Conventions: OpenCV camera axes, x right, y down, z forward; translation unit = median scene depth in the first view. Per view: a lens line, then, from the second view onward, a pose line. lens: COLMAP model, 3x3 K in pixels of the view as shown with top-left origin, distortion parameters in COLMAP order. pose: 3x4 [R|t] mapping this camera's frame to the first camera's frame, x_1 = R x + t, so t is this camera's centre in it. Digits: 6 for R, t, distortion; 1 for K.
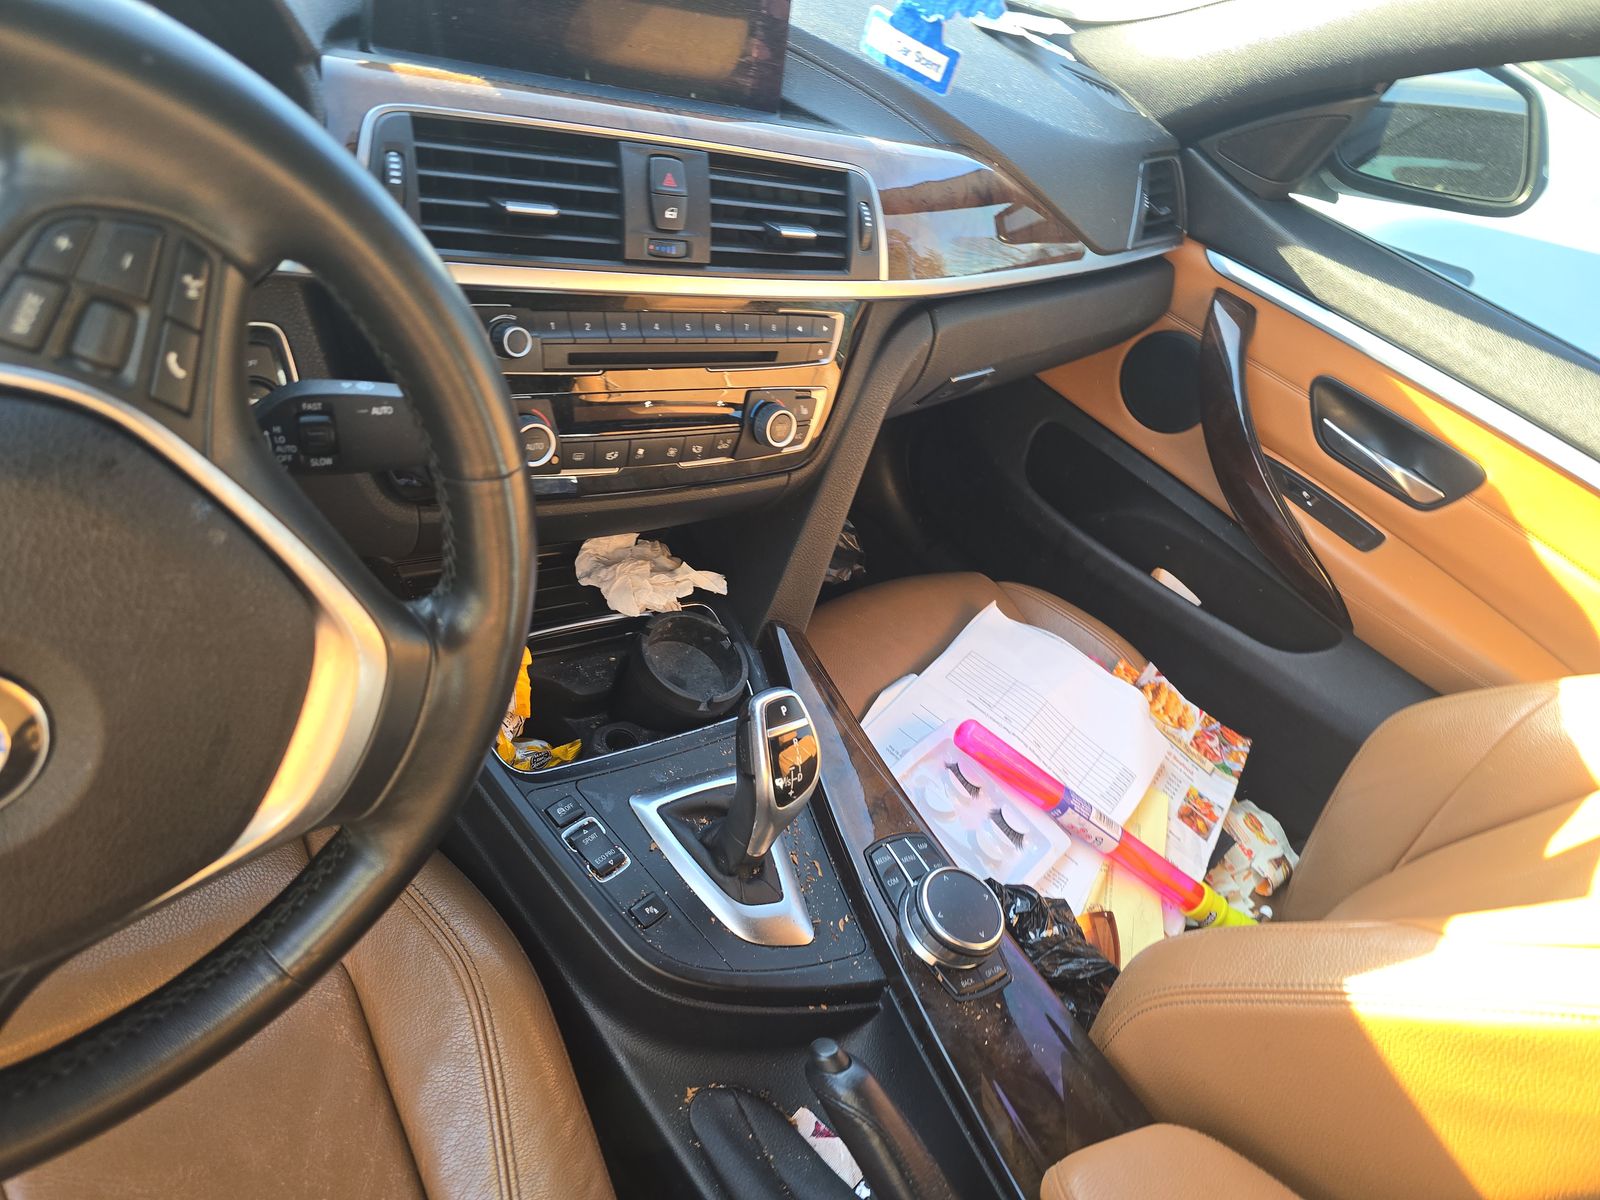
lens RADIAL K [[1053.0, 0, 774.3], [0, 1053.0, 583.3], [0, 0, 1]] dist [0.049256, -0.050185]
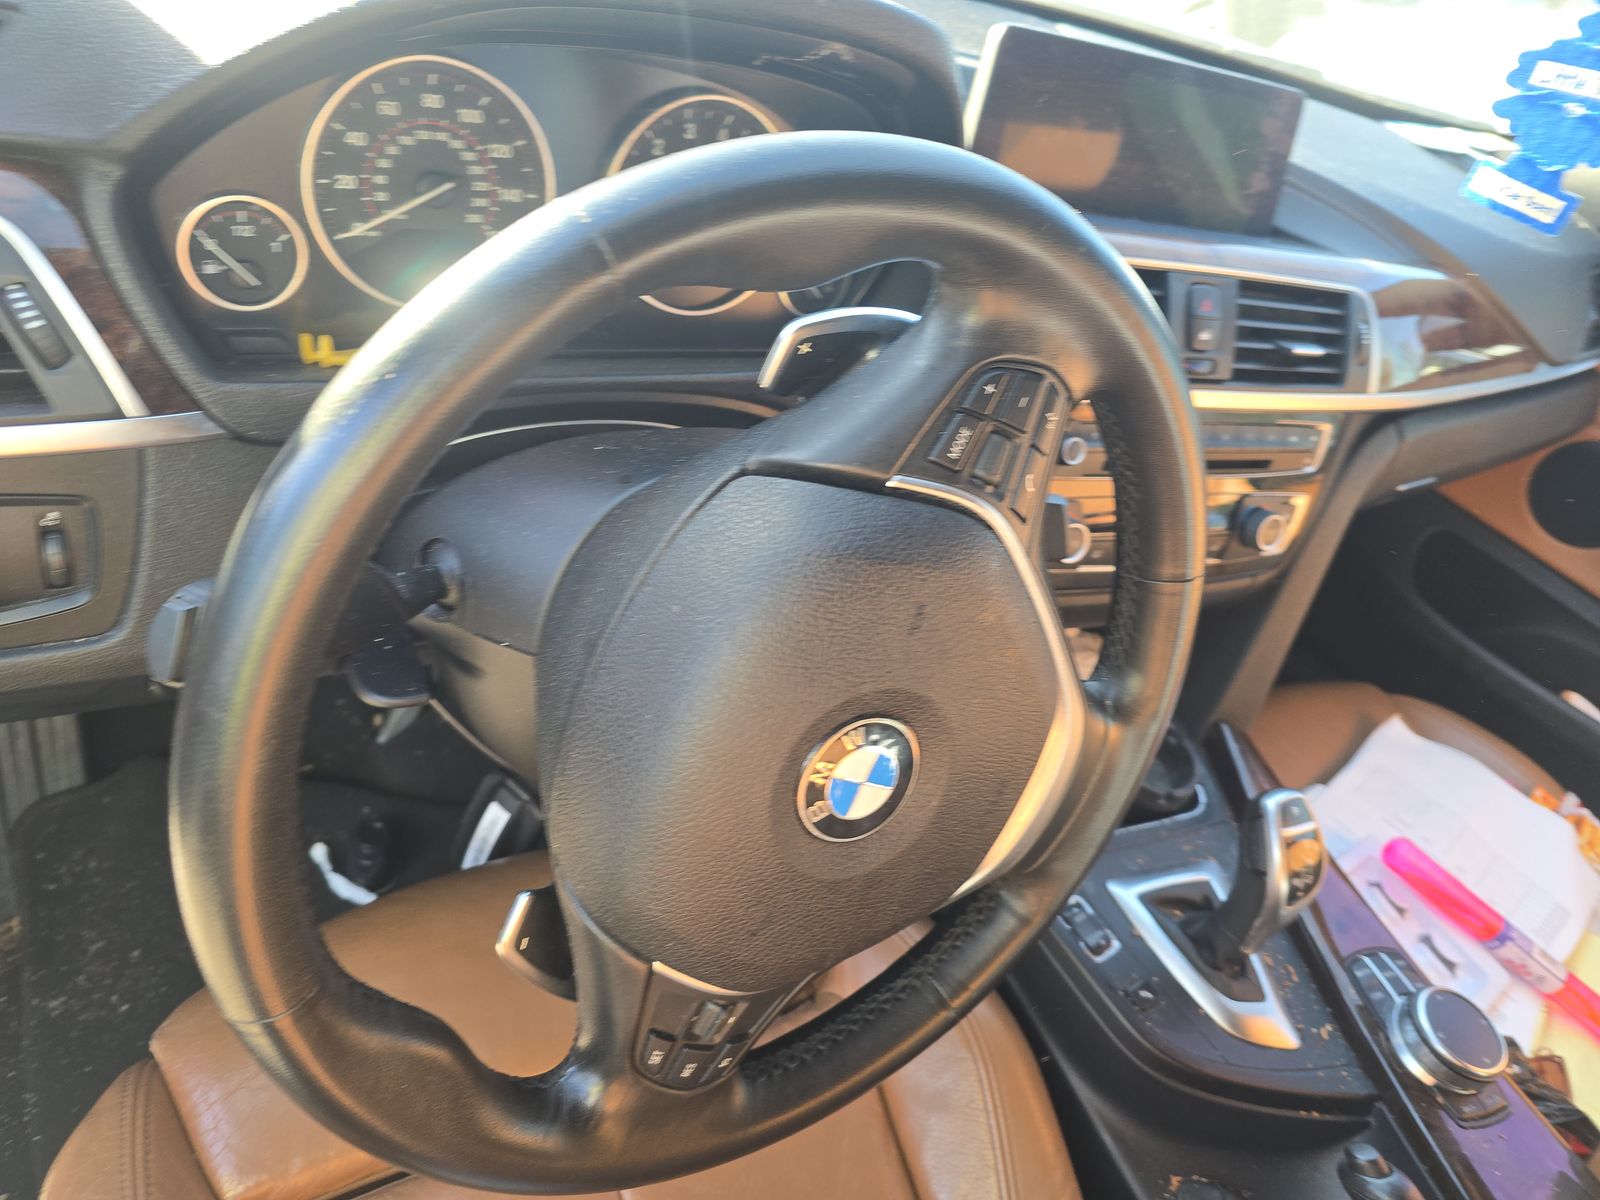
lens RADIAL K [[1068.5, 0, 801.0], [0, 1068.5, 594.2], [0, 0, 1]] dist [0.039476, -0.038293]
pose [[0.982361, 0.051690, -0.179707, -0.256207], [-0.064007, 0.995932, -0.063425, 0.007718], [0.175697, 0.073809, 0.981673, -0.110809]]
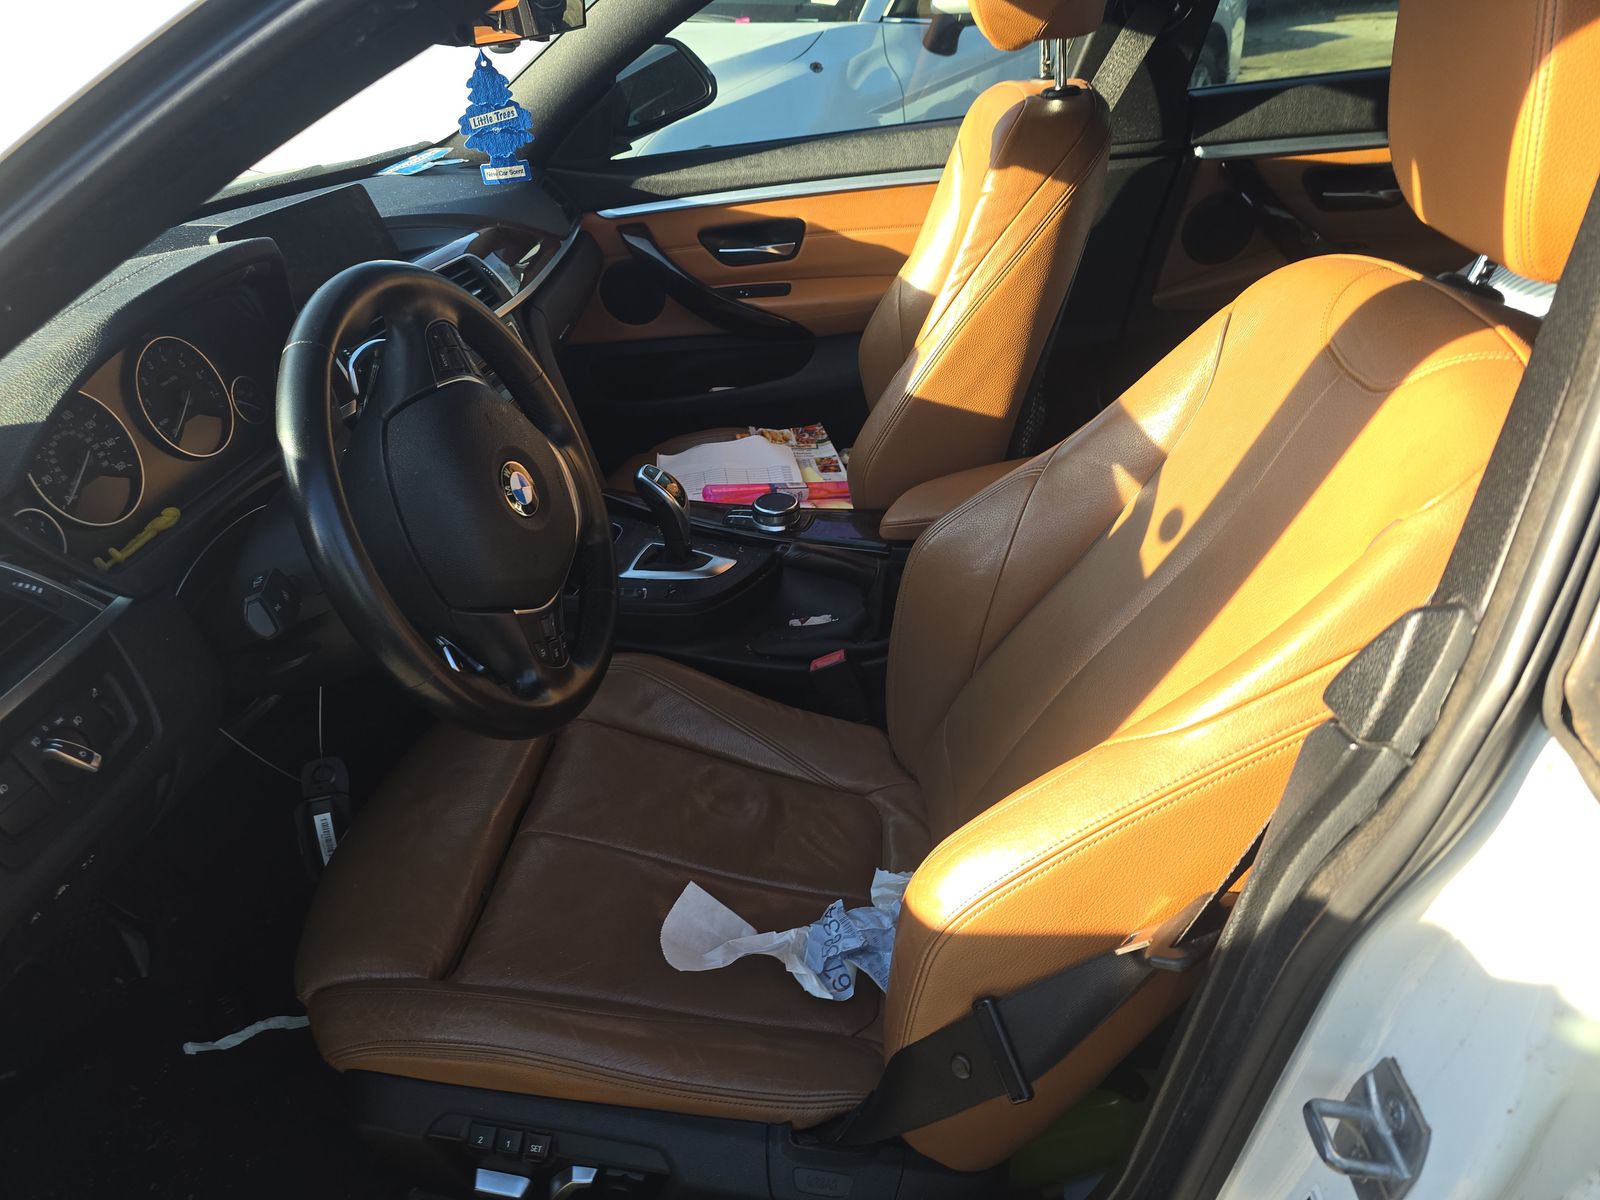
lens RADIAL K [[1053.0, 0, 774.3], [0, 1053.0, 583.3], [0, 0, 1]] dist [0.049256, -0.050185]
pose [[0.656278, -0.658937, 0.367560, -0.638278], [0.679979, 0.727642, 0.090366, 0.227566], [-0.326998, 0.190628, 0.925599, -0.789346]]
